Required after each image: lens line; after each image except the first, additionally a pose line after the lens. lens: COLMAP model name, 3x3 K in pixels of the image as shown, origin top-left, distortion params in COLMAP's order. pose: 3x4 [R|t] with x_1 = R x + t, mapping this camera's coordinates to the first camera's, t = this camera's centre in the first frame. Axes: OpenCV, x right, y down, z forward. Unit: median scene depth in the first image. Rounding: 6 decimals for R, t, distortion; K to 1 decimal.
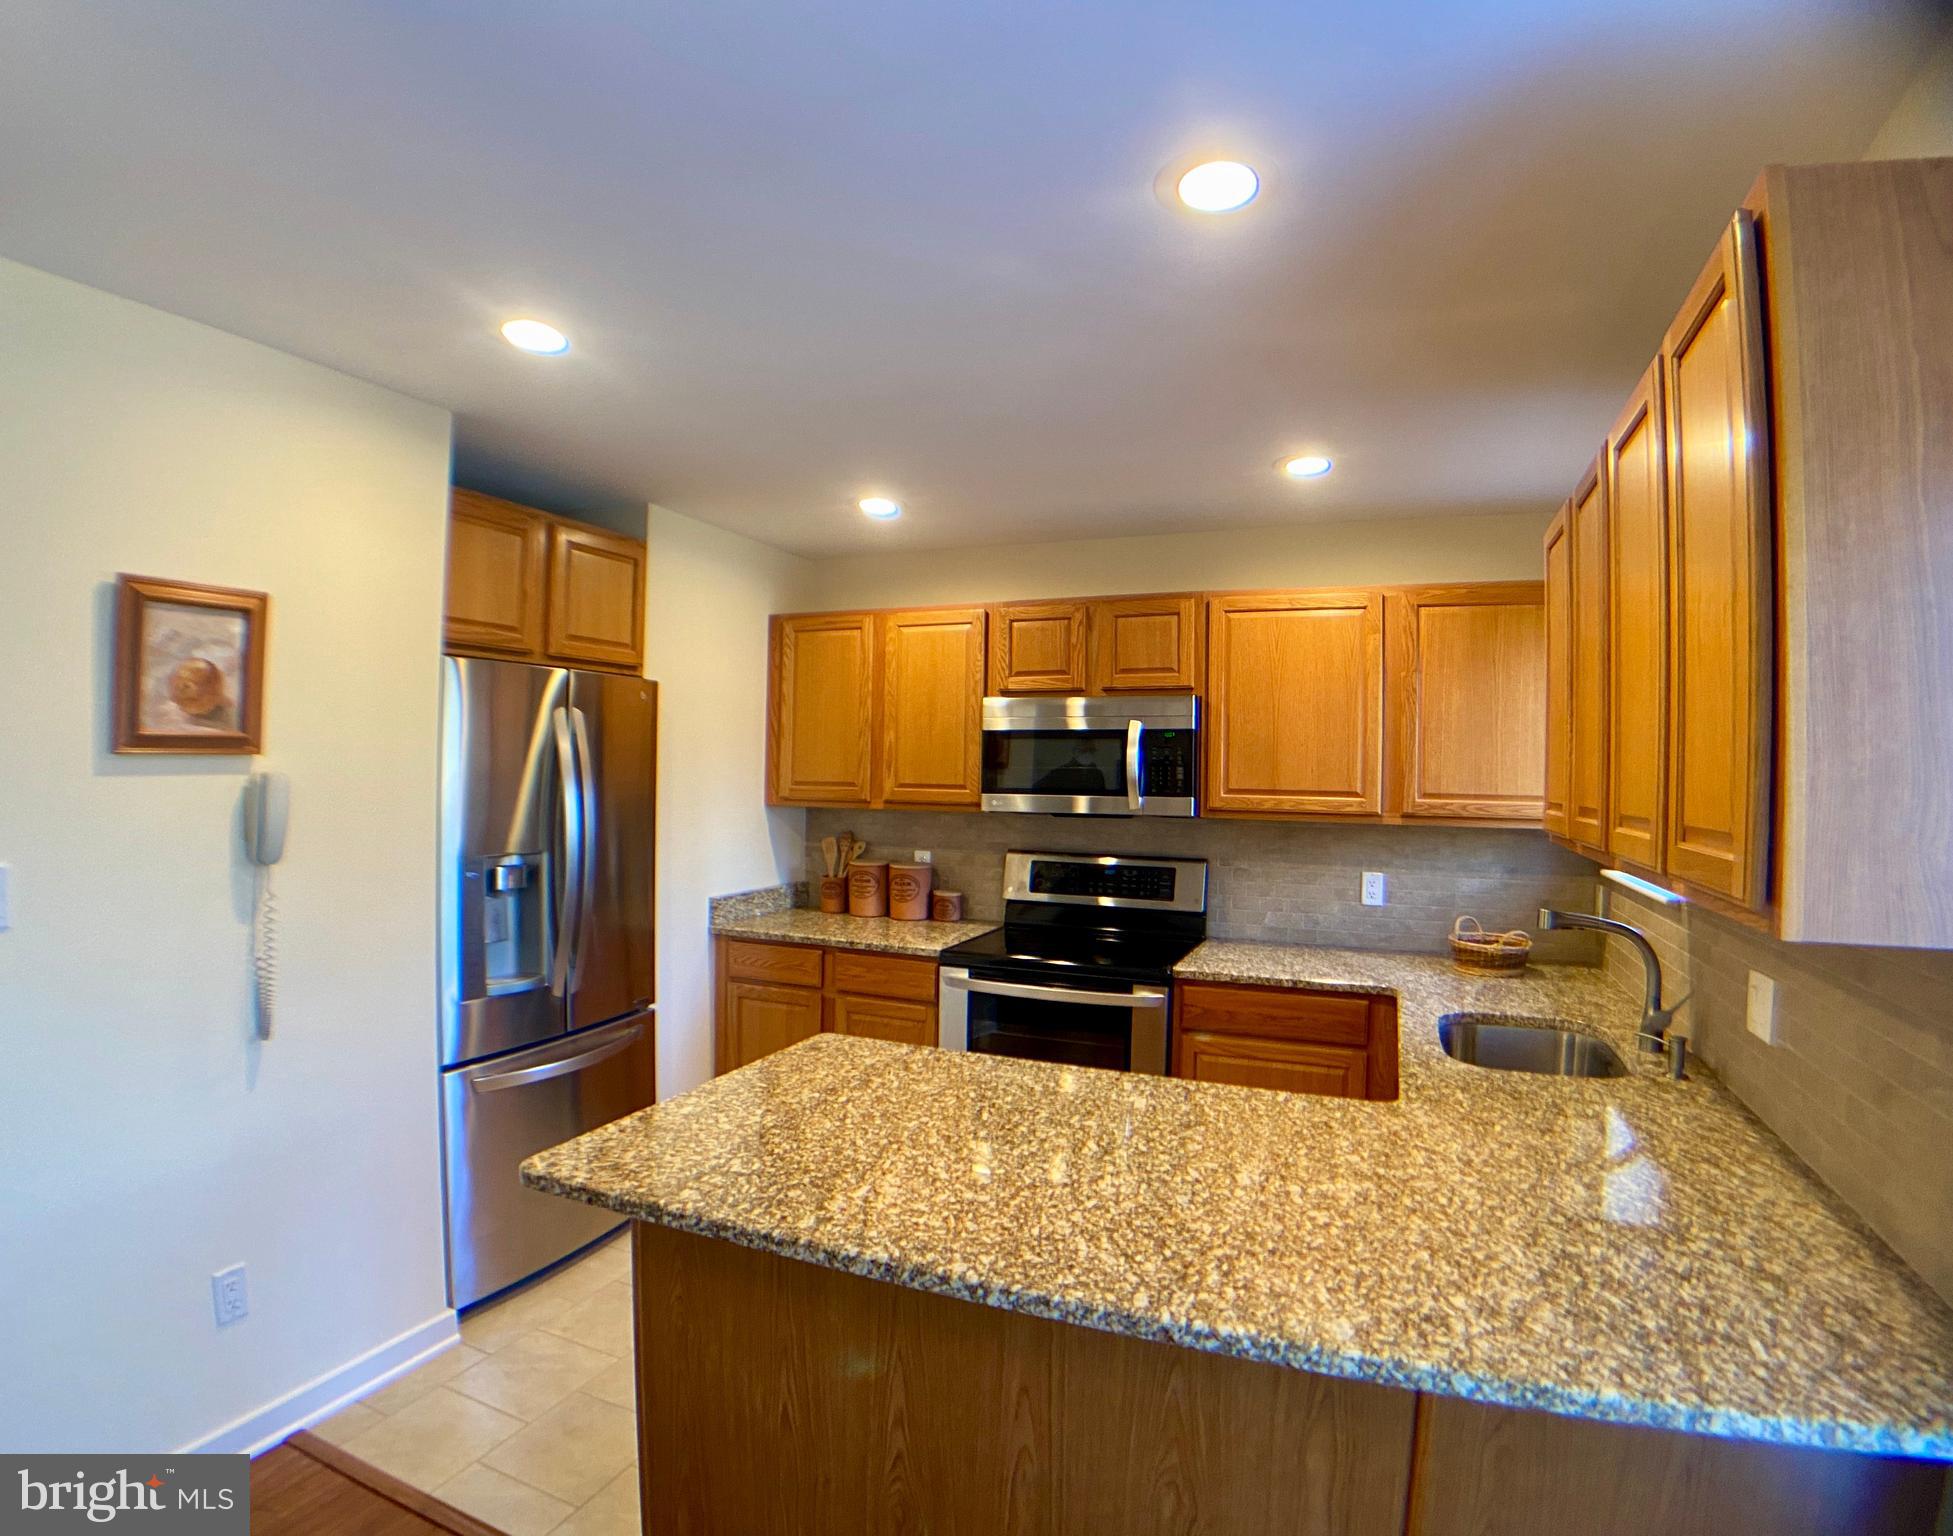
lens RADIAL K [[996.0, 0, 1010.0], [0, 996.0, 765.0], [0, 0, 1]] dist [-0.111588, 0.017443]
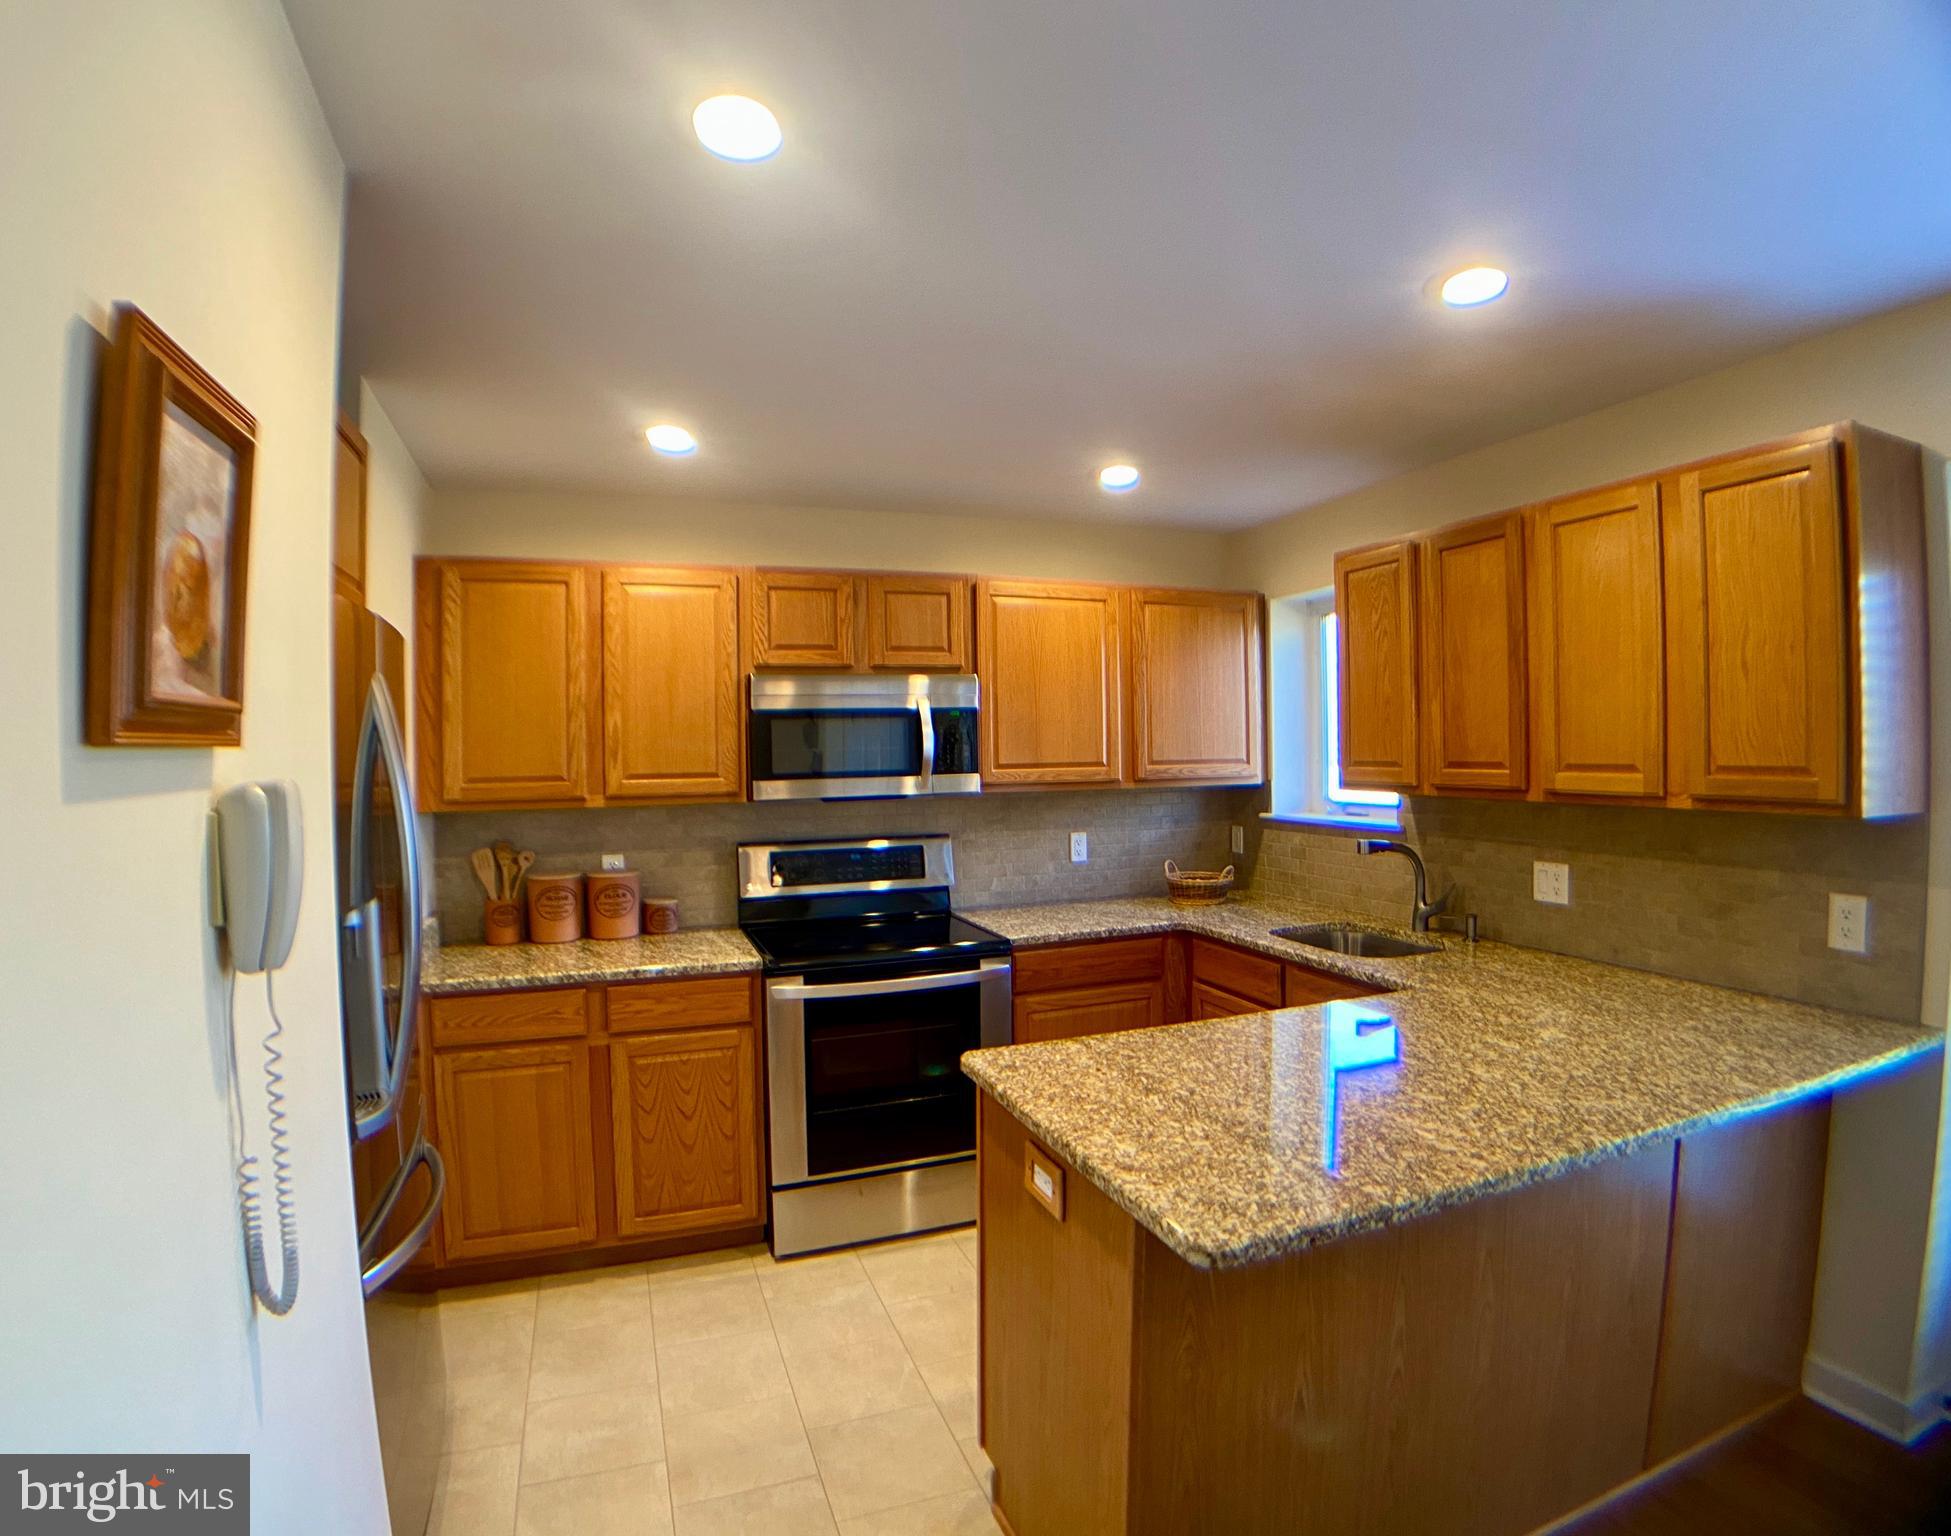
lens RADIAL K [[994.9, 0, 1008.9], [0, 994.9, 765.1], [0, 0, 1]] dist [-0.111588, 0.017443]
pose [[0.734365, -0.040038, 0.677573, -0.699318], [0.025127, 0.999178, 0.031809, -0.012184], [-0.678290, -0.006333, 0.734767, 0.305546]]
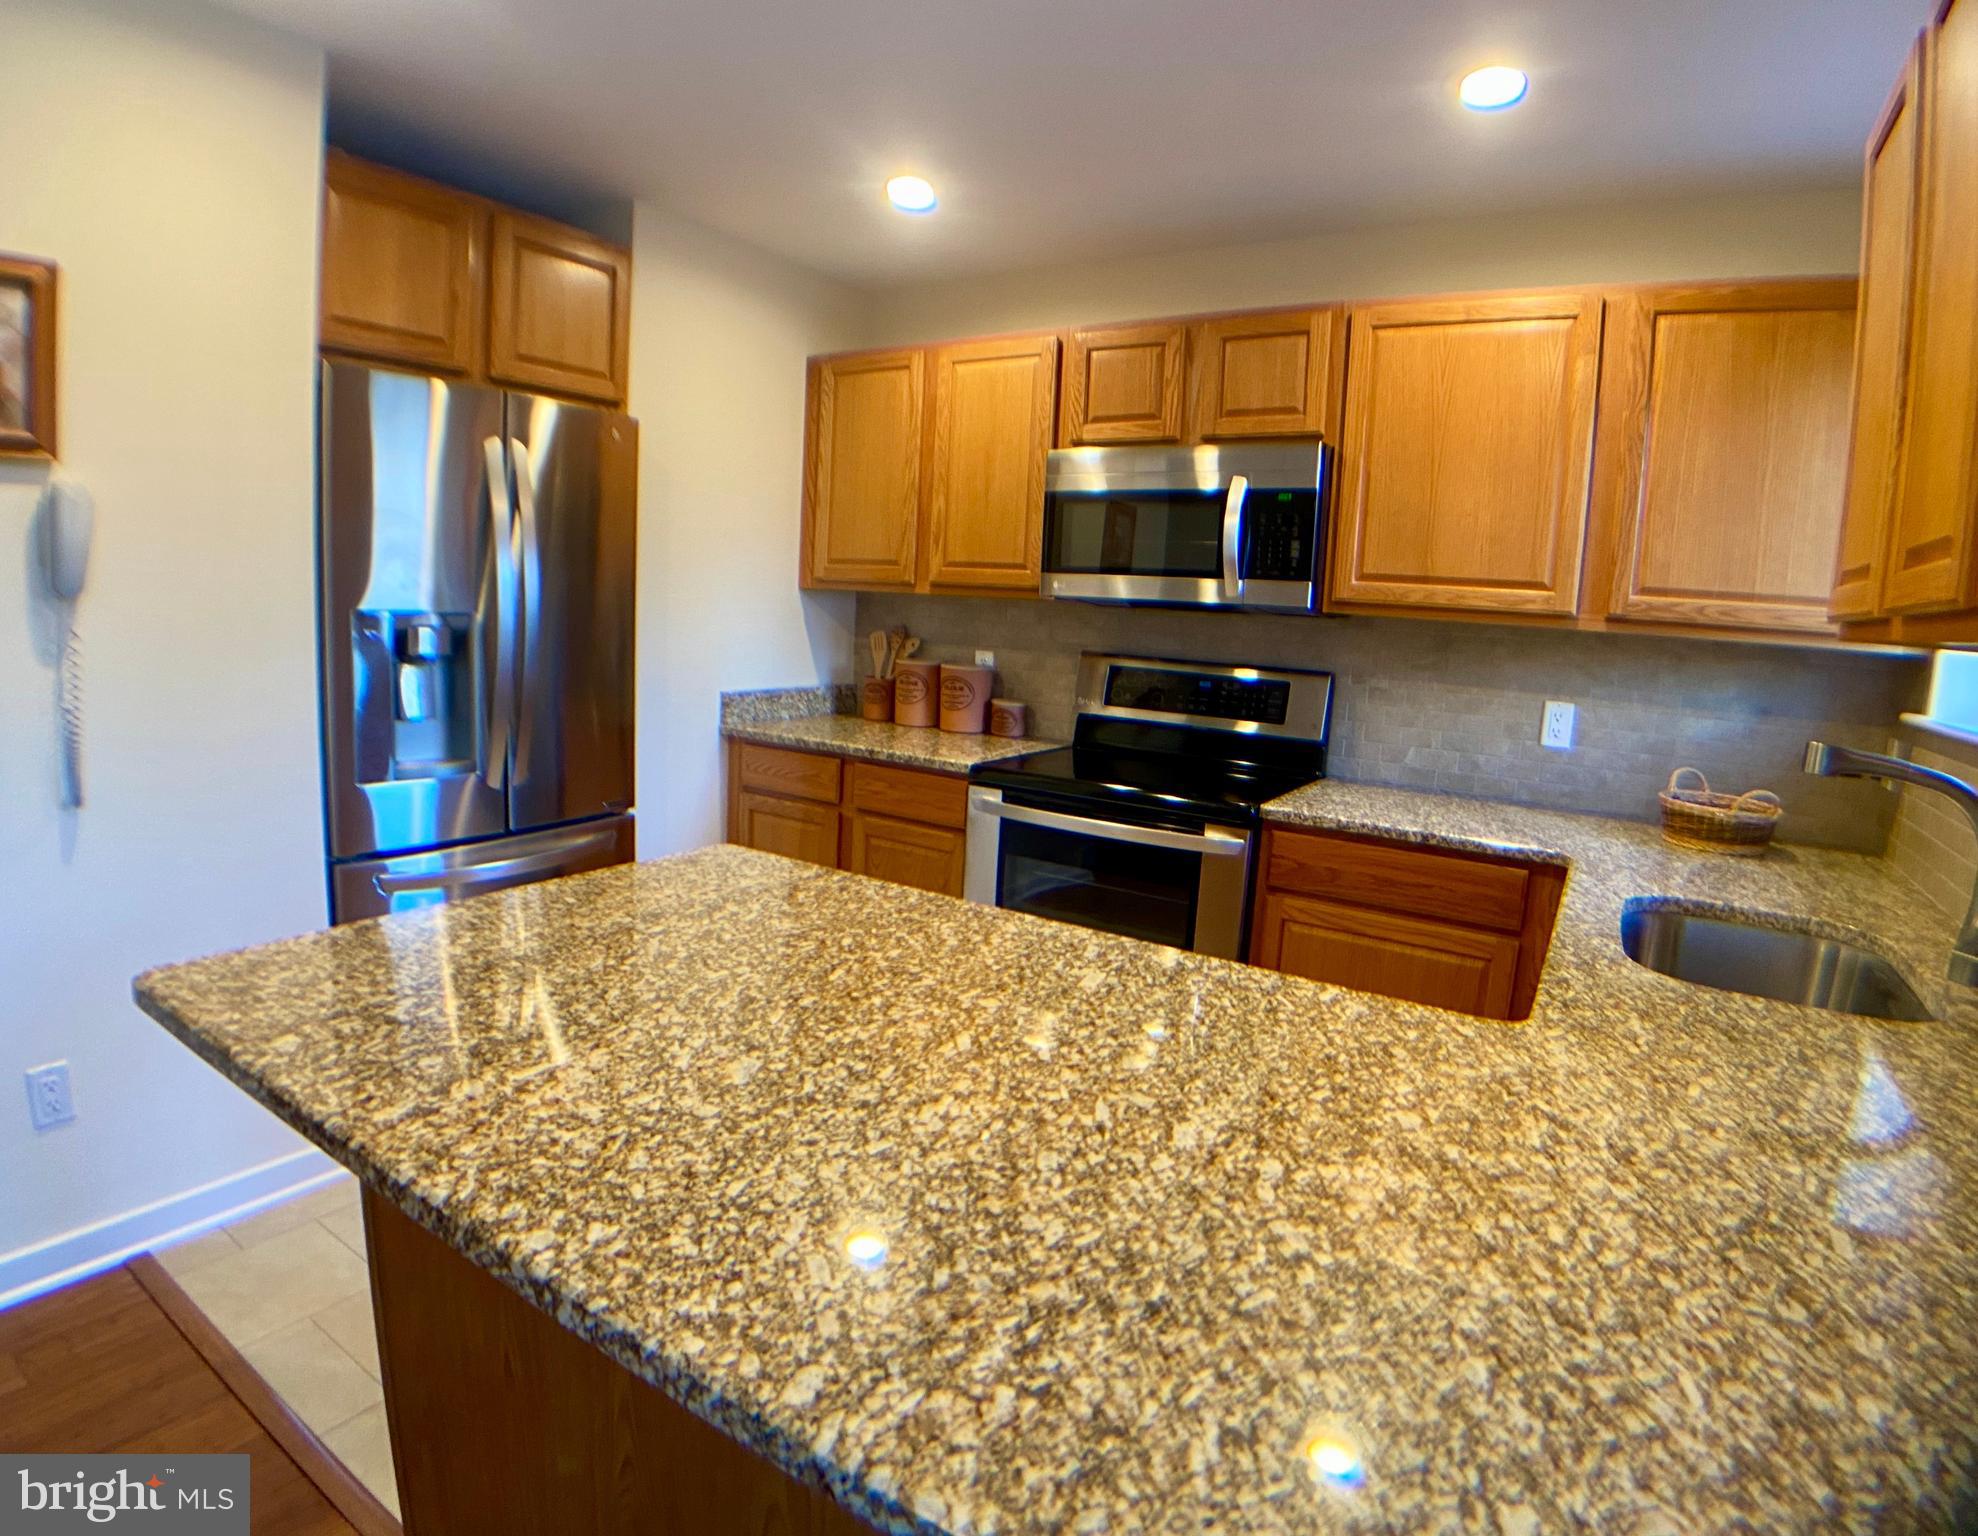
lens RADIAL K [[1048.8, 0, 982.8], [0, 1048.8, 745.6], [0, 0, 1]] dist [-0.106376, 0.013041]
pose [[0.980481, 0.060660, -0.187023, 0.136039], [-0.035194, 0.990002, 0.136595, 0.079196], [0.193439, -0.127346, 0.972813, 0.264468]]
